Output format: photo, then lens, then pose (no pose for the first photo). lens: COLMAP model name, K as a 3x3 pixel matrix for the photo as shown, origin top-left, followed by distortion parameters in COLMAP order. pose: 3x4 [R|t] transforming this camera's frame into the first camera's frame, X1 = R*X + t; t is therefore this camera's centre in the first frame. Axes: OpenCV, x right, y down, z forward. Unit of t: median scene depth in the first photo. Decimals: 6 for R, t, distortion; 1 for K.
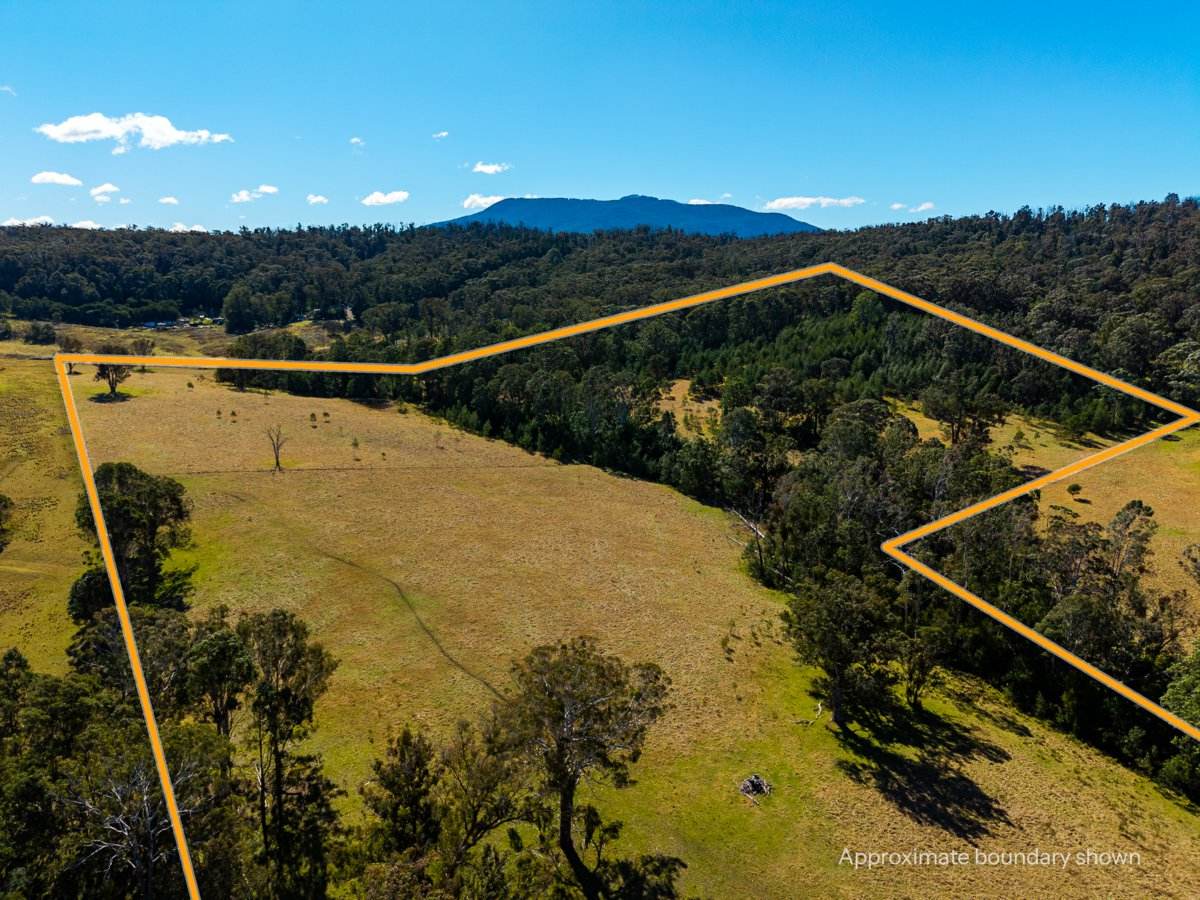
lens RADIAL K [[808.2, 0, 600.0], [0, 808.2, 450.0], [0, 0, 1]] dist [0.030744, -0.033825]
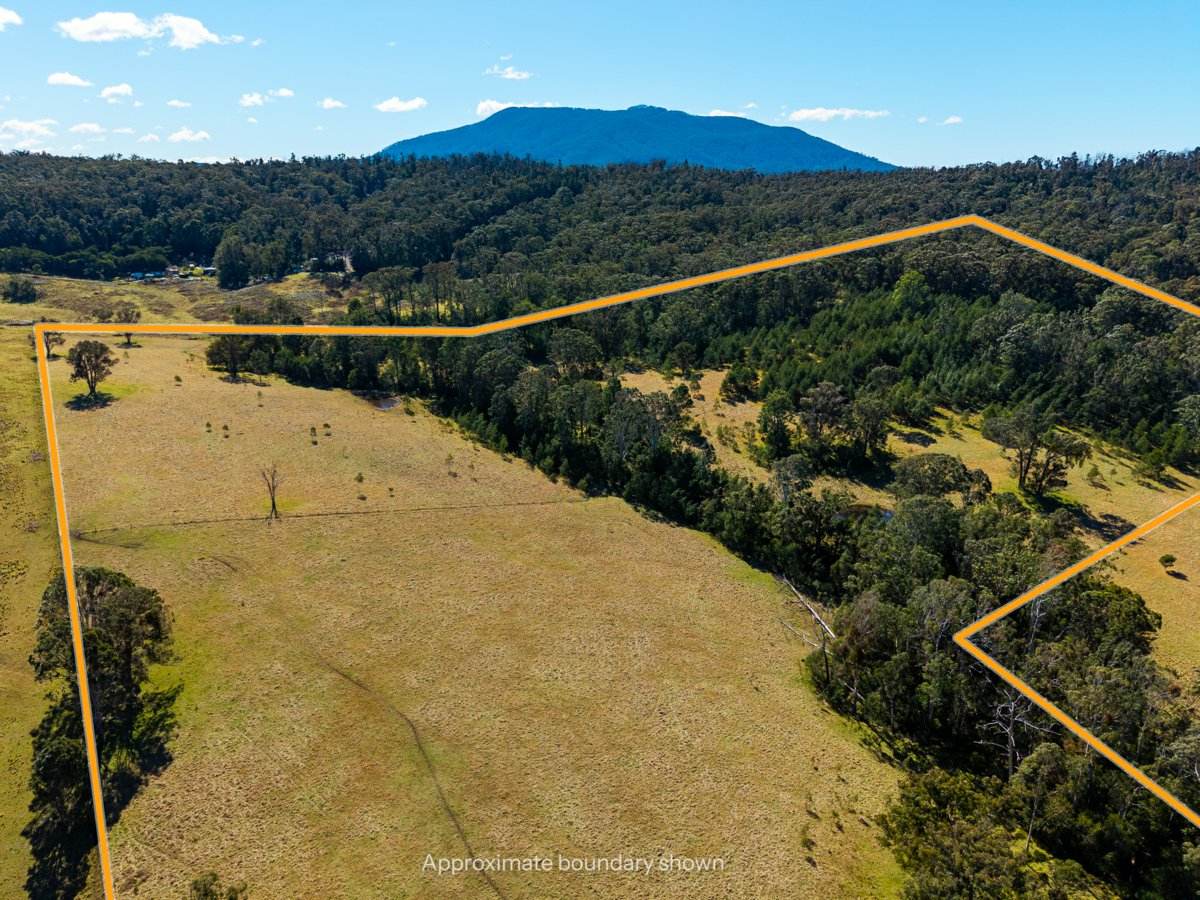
lens RADIAL K [[808.2, 0, 600.0], [0, 808.2, 450.0], [0, 0, 1]] dist [0.030744, -0.033825]
pose [[0.999898, 0.014259, -0.000876, -0.026834], [-0.014100, 0.994887, 0.100006, -0.102767], [0.002297, -0.099983, 0.994986, 0.083651]]
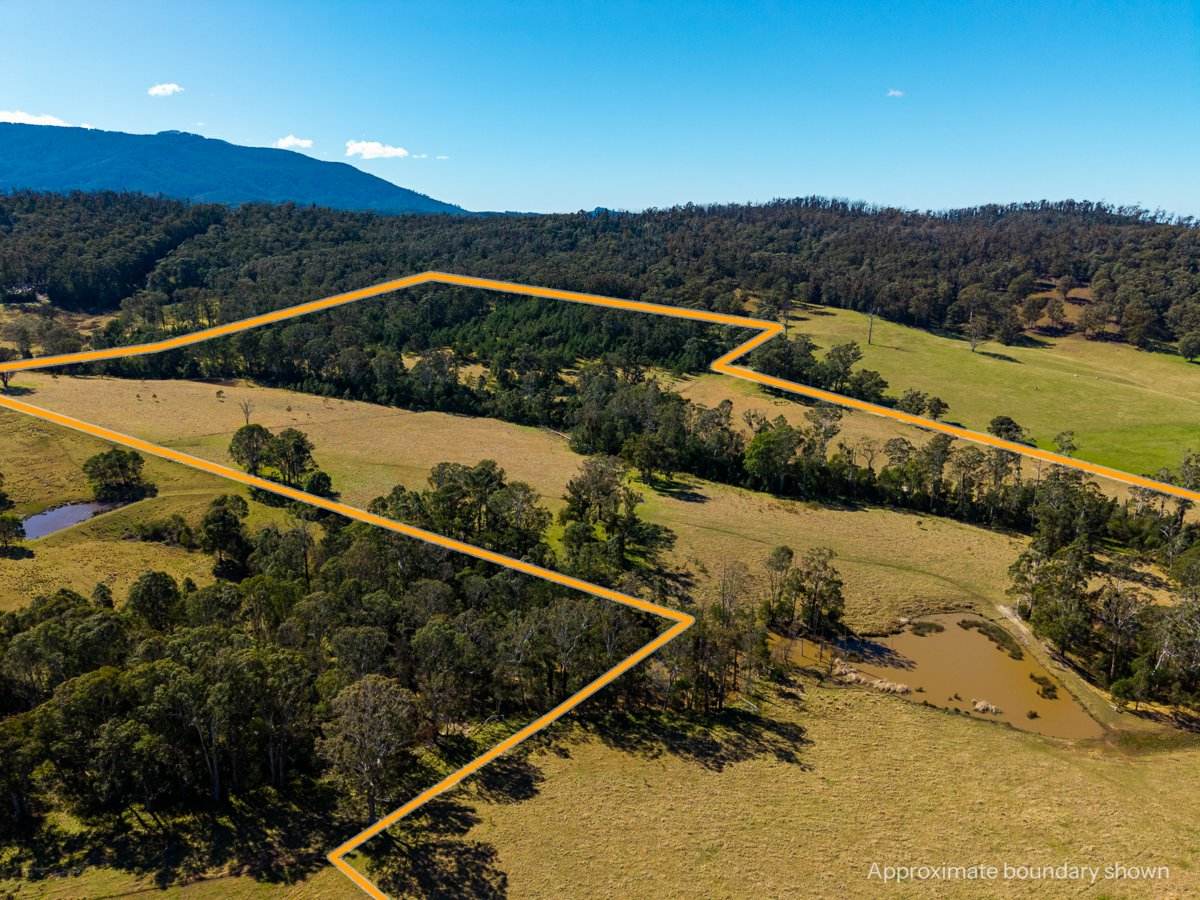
lens RADIAL K [[808.2, 0, 600.0], [0, 808.2, 450.0], [0, 0, 1]] dist [0.030744, -0.033825]
pose [[0.871042, -0.106036, 0.479627, -0.409097], [0.077552, 0.993863, 0.078883, -0.005003], [-0.485047, -0.031514, 0.873920, -0.460566]]
